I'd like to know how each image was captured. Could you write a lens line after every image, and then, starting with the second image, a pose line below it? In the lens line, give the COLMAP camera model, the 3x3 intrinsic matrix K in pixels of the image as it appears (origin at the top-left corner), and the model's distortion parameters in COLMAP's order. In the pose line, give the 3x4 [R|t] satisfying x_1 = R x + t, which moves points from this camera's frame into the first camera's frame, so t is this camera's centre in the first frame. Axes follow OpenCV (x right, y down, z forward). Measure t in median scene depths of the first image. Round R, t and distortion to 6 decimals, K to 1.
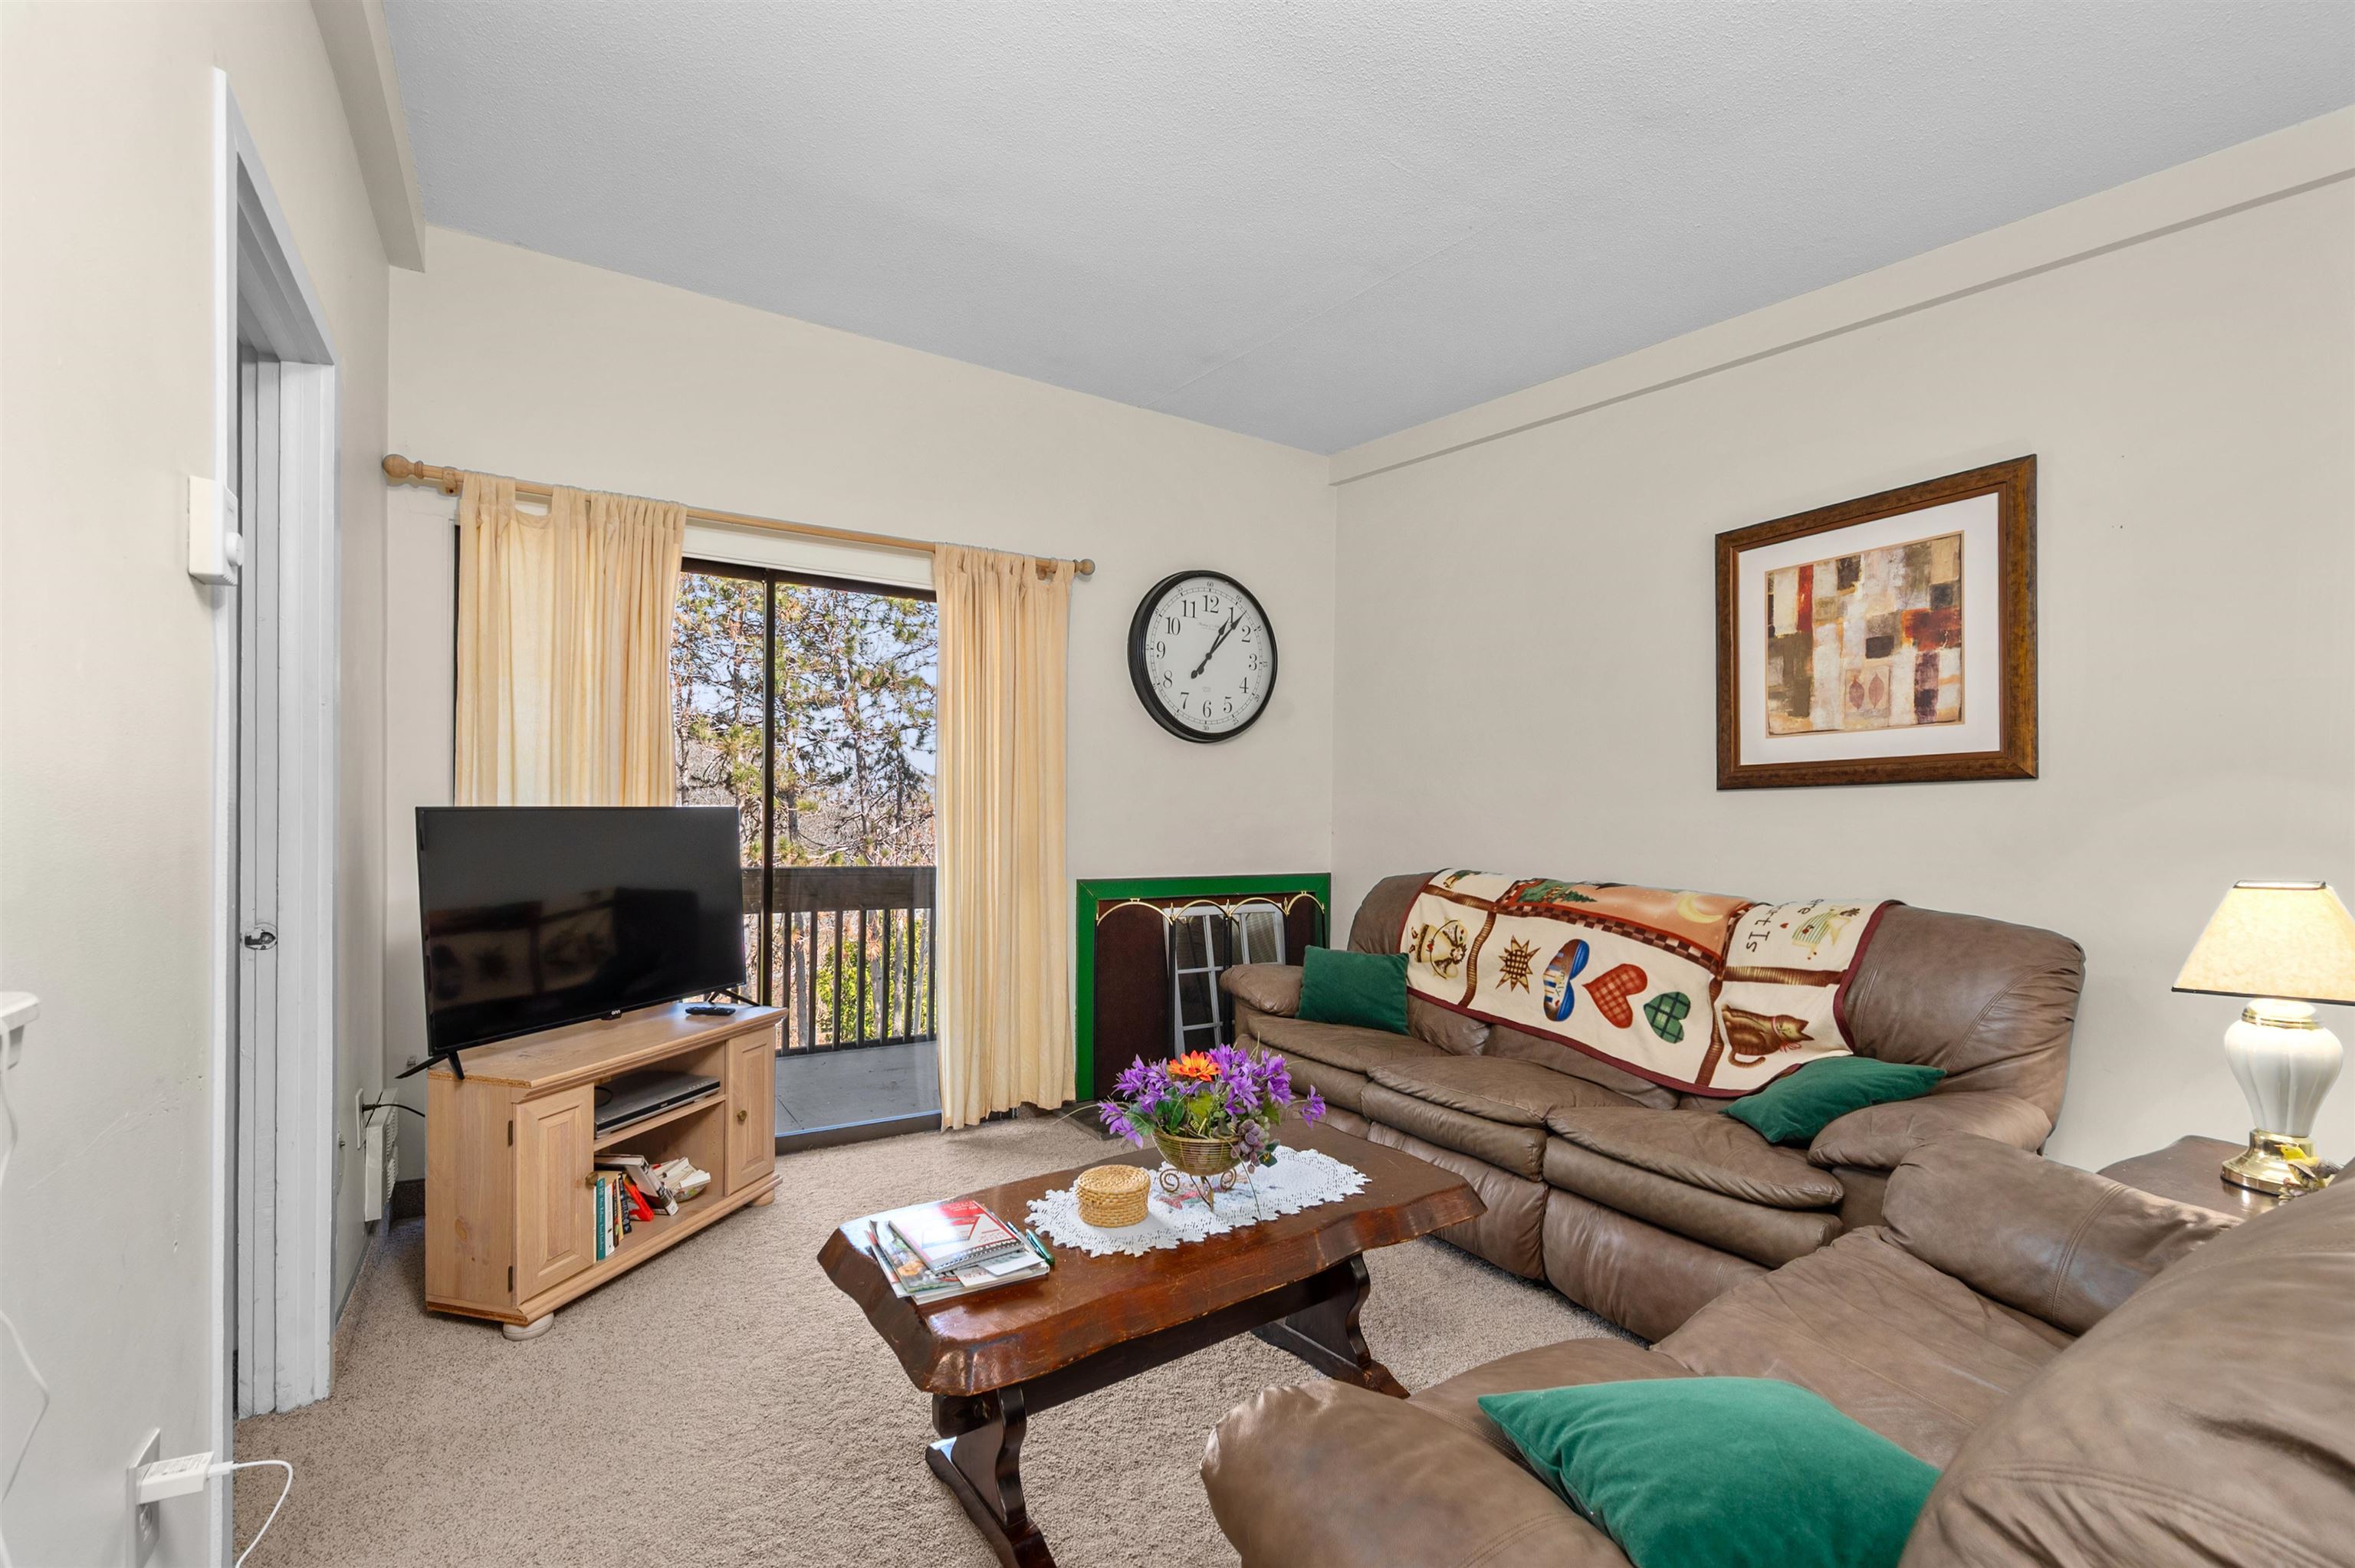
lens RADIAL K [[990.4, 0, 1172.6], [0, 990.4, 830.0], [0, 0, 1]] dist [0.006740, 0.000142]
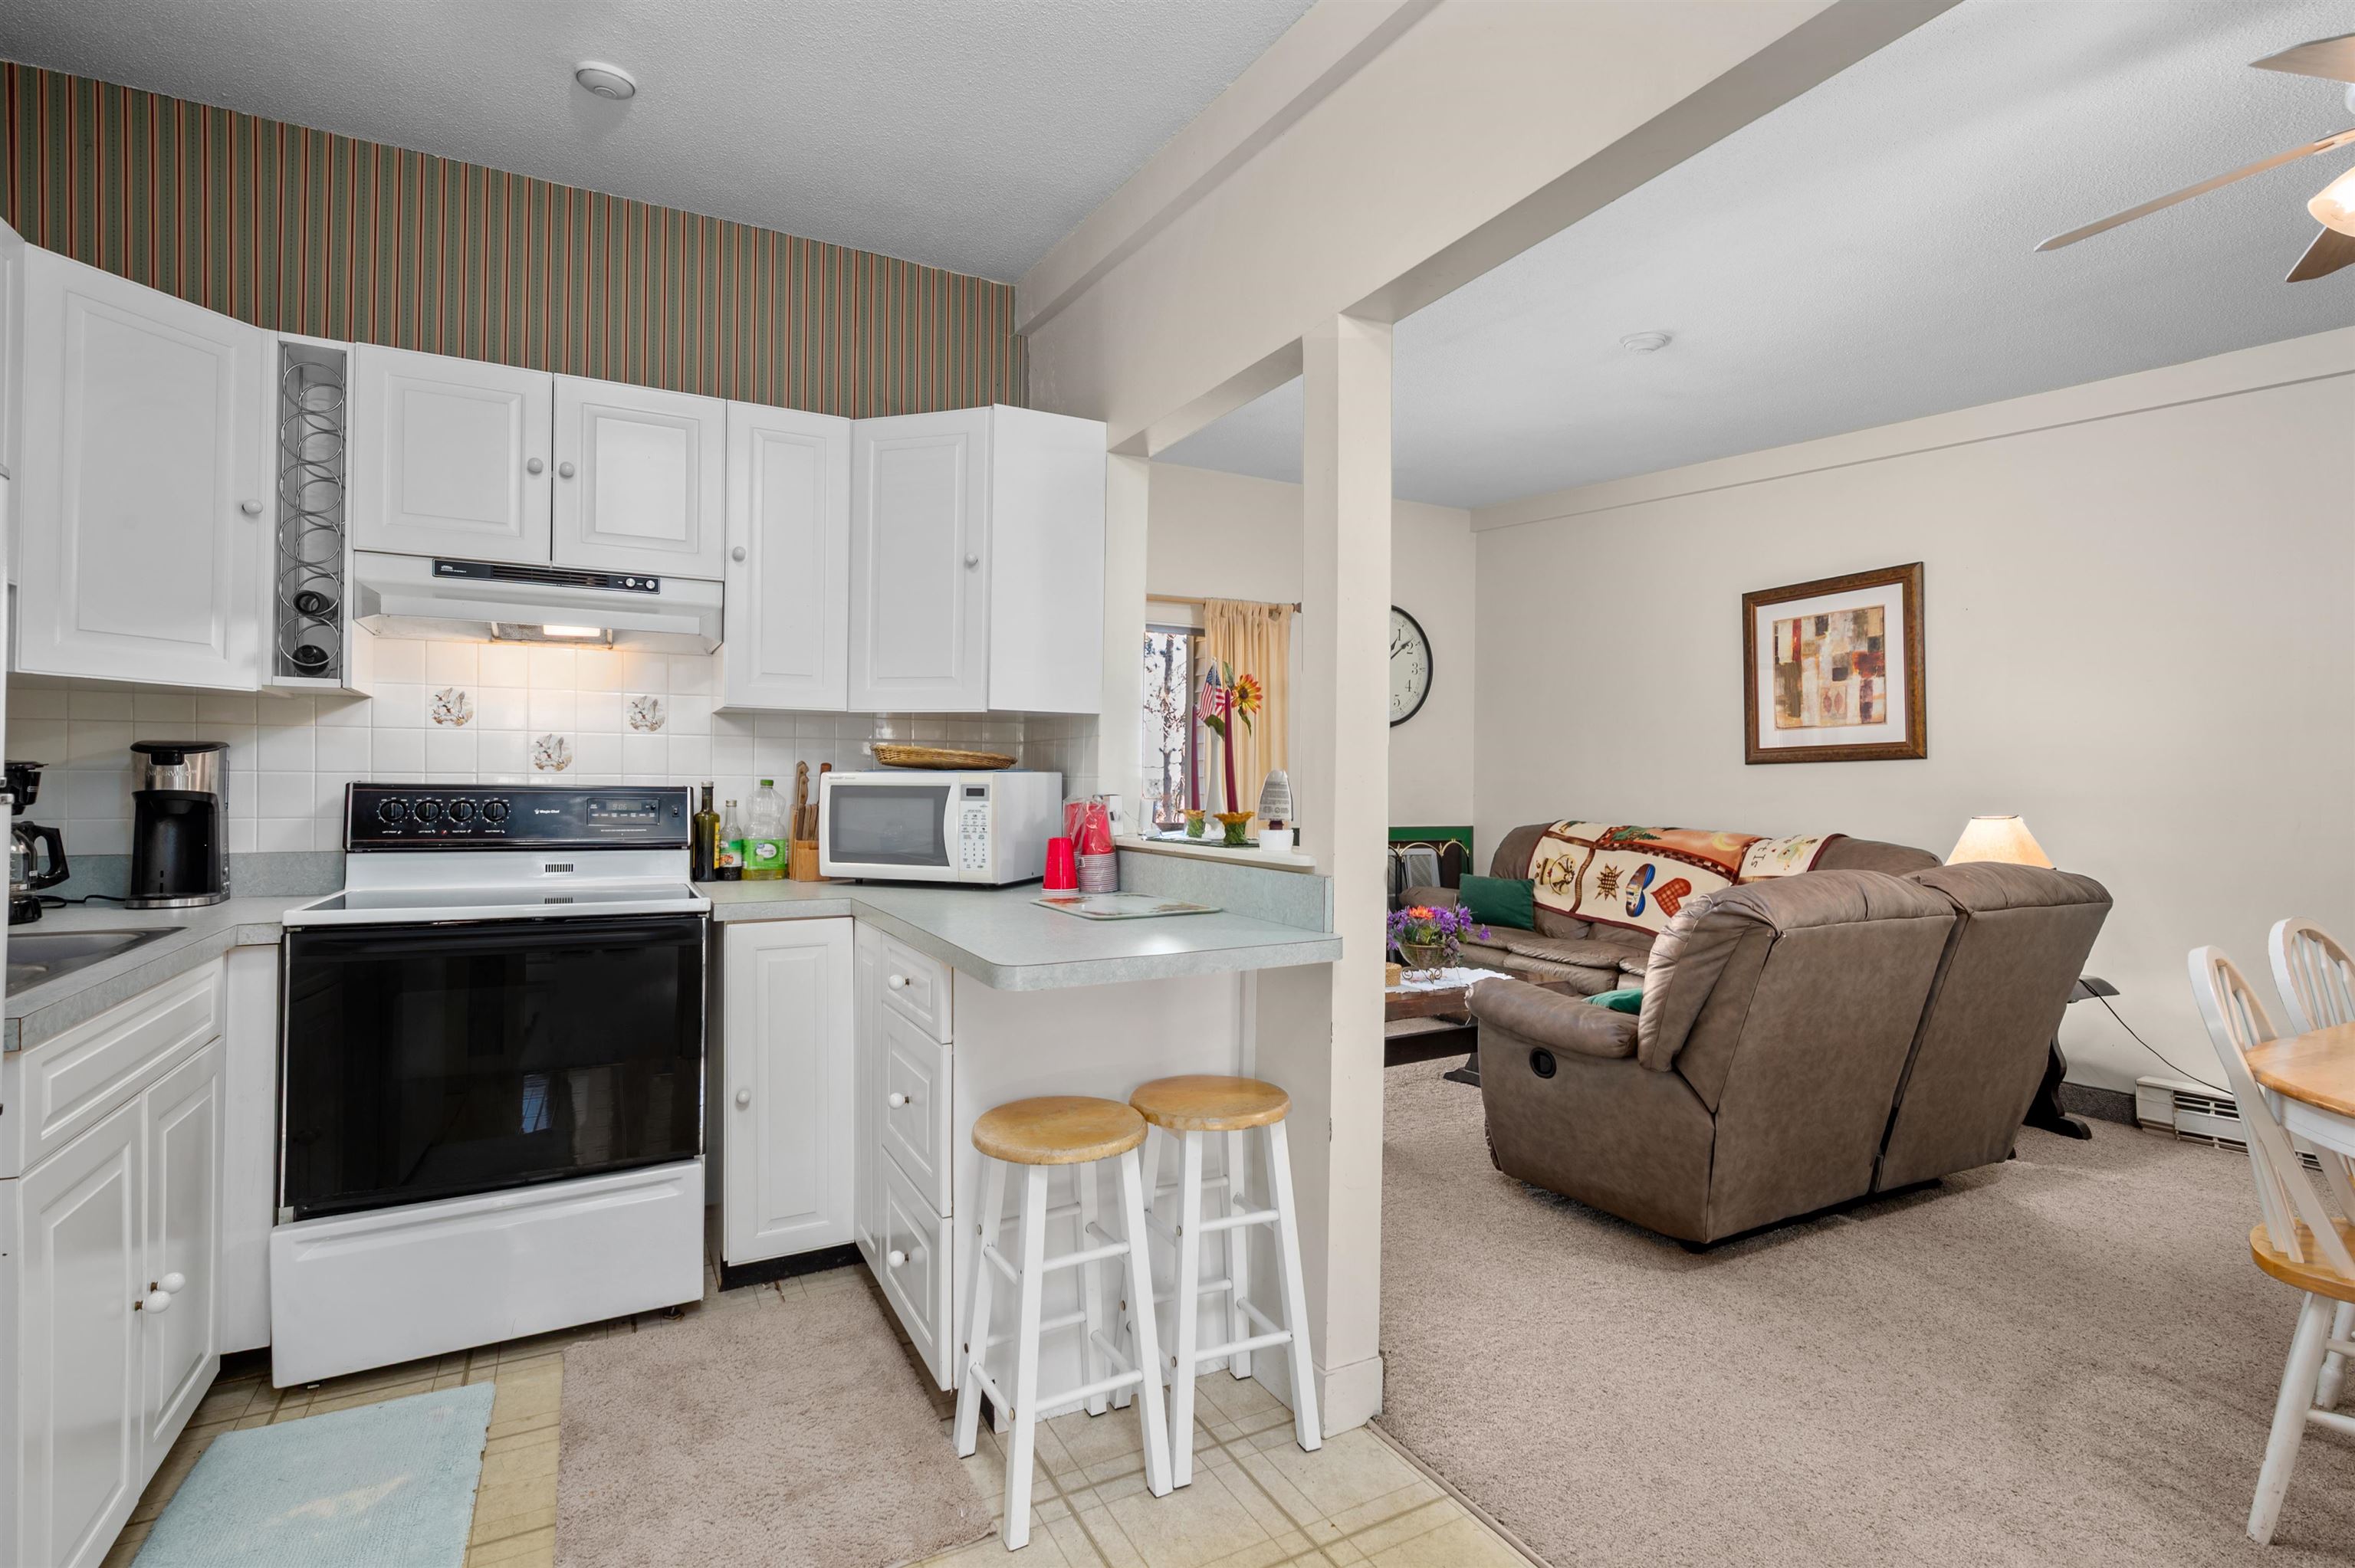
lens RADIAL K [[1105.2, 0, 1160.7], [0, 1105.2, 779.6], [0, 0, 1]] dist [-0.009370, 0.000954]
pose [[0.995782, -0.000916, -0.091749, -0.172081], [-0.000885, 0.999808, -0.019594, 0.014991], [0.091750, 0.019593, 0.995589, -0.723387]]
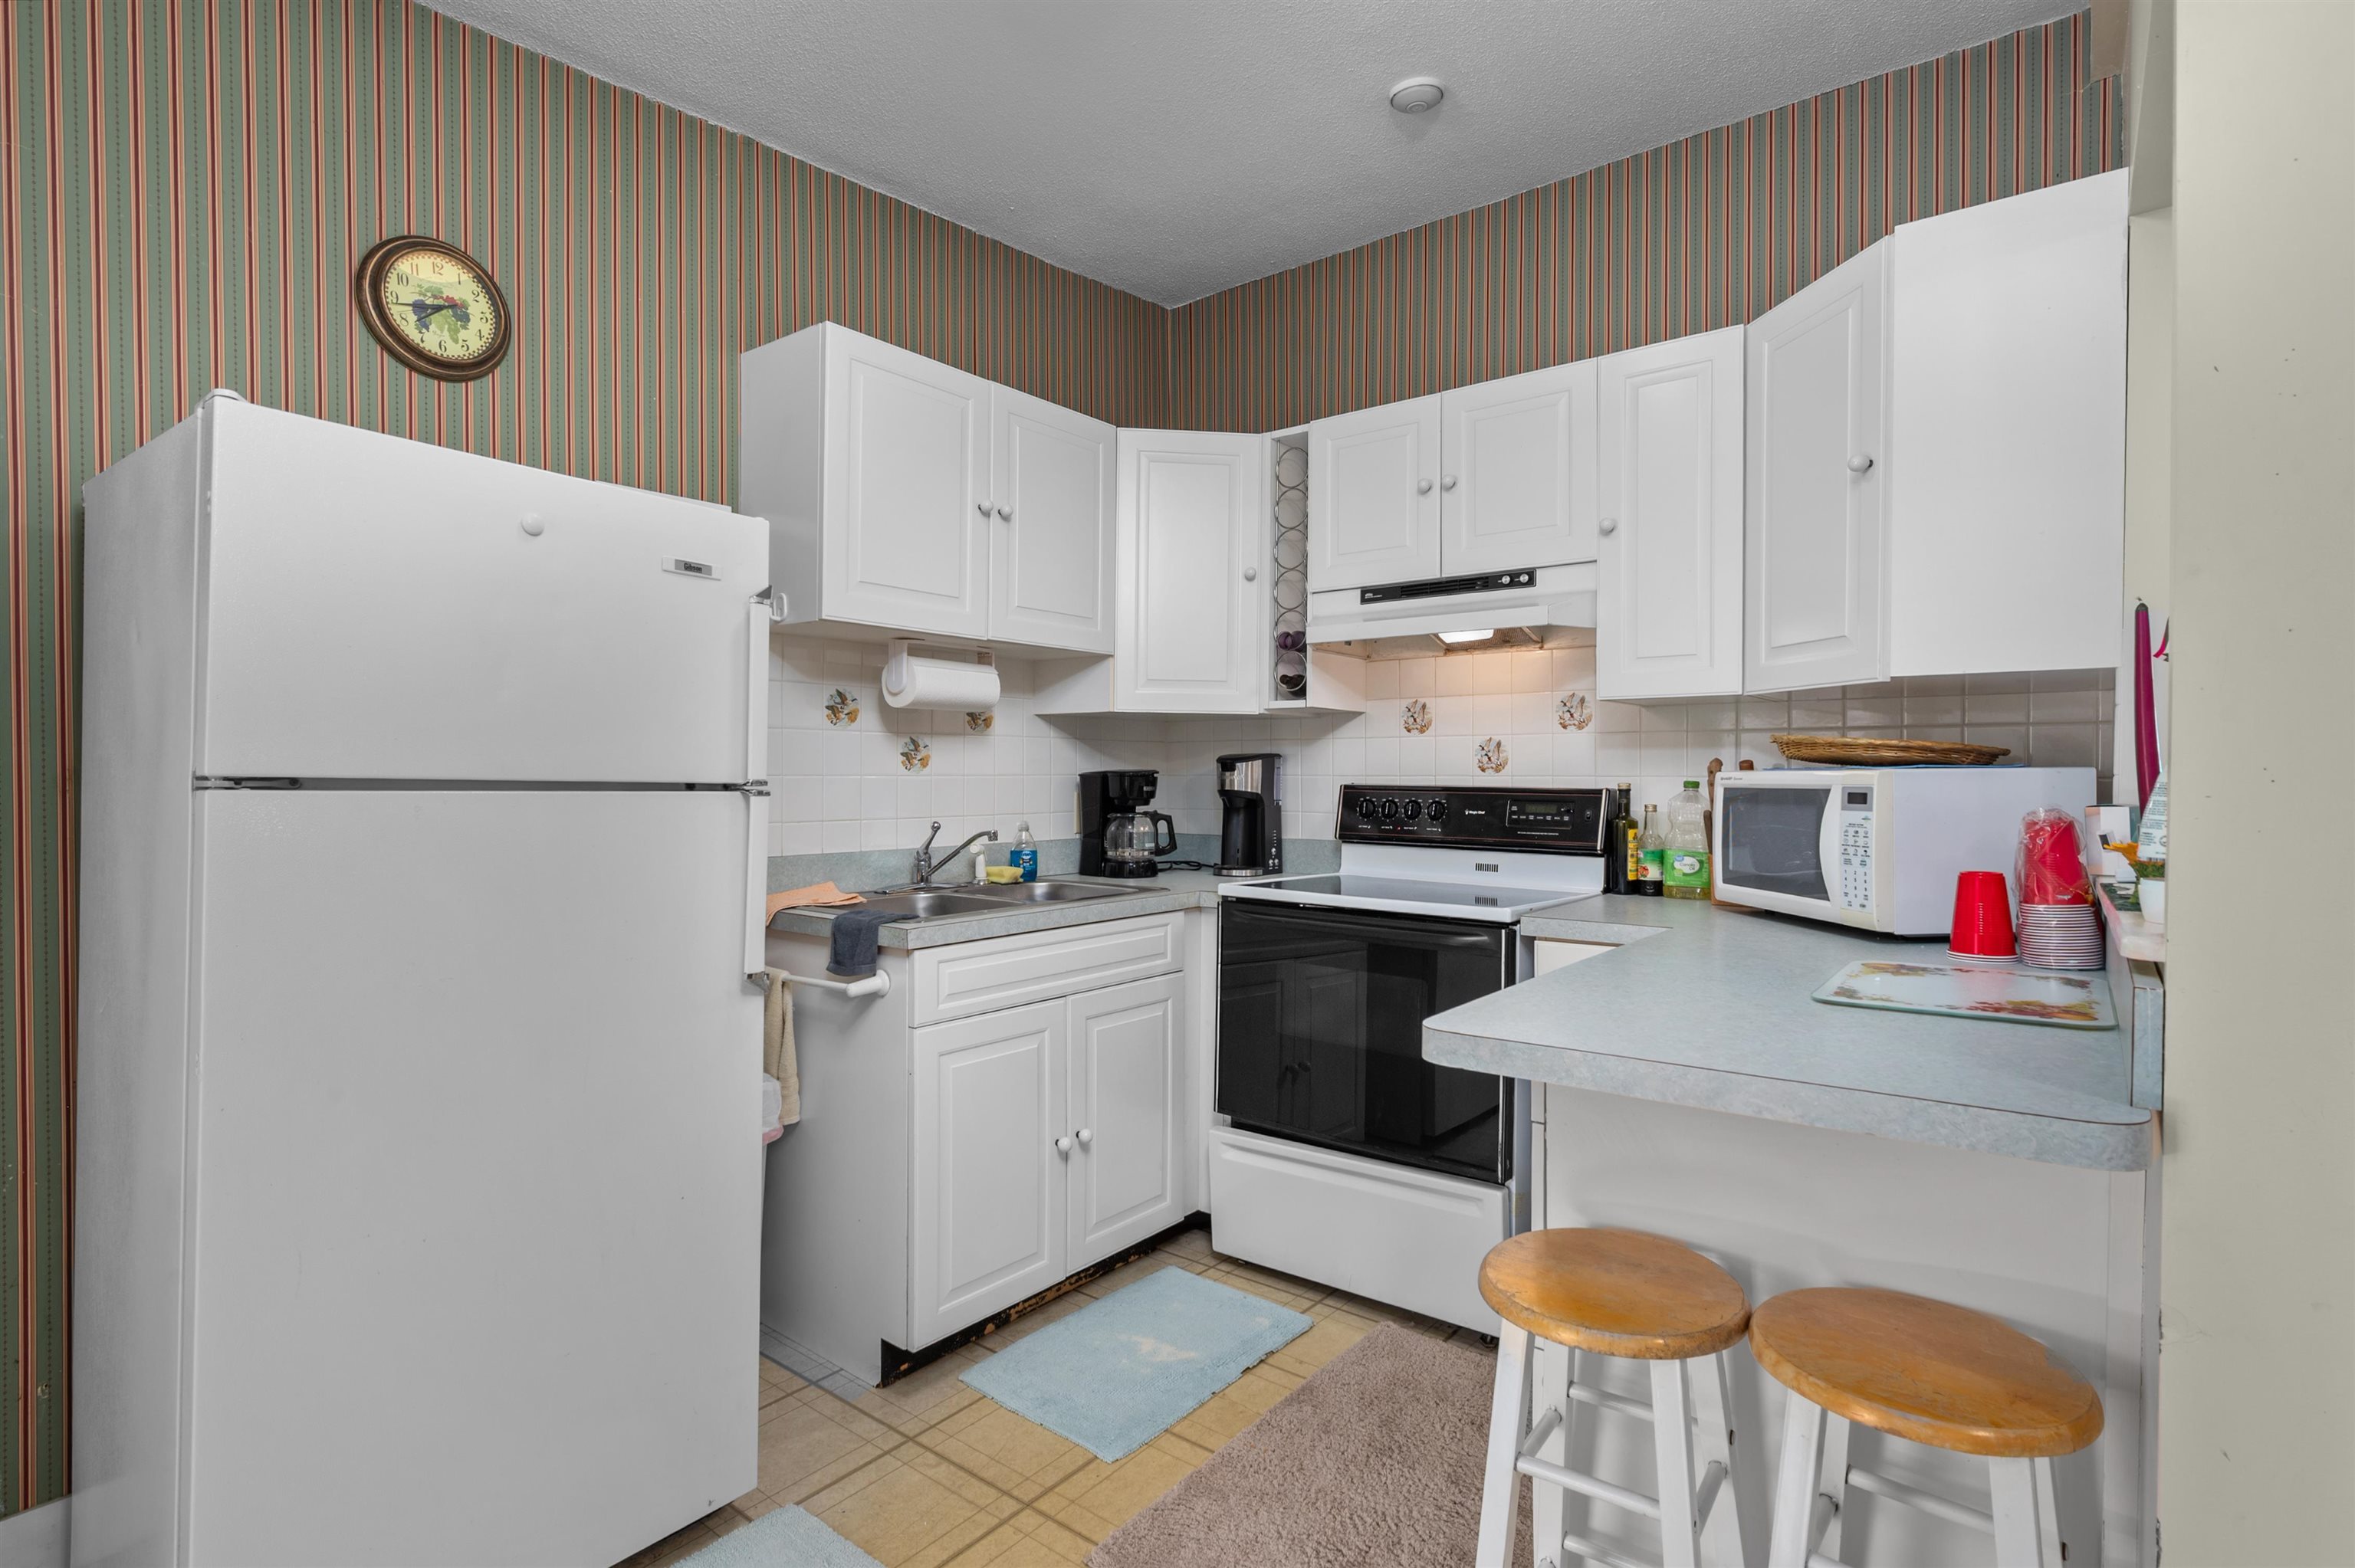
lens RADIAL K [[1105.2, 0, 1184.7], [0, 1105.2, 782.3], [0, 0, 1]] dist [-0.009370, 0.000954]
pose [[0.331431, -0.002621, -0.943476, 0.045862], [-0.017215, 0.999813, -0.008824, 0.011082], [0.943322, 0.019167, 0.331324, -0.421357]]
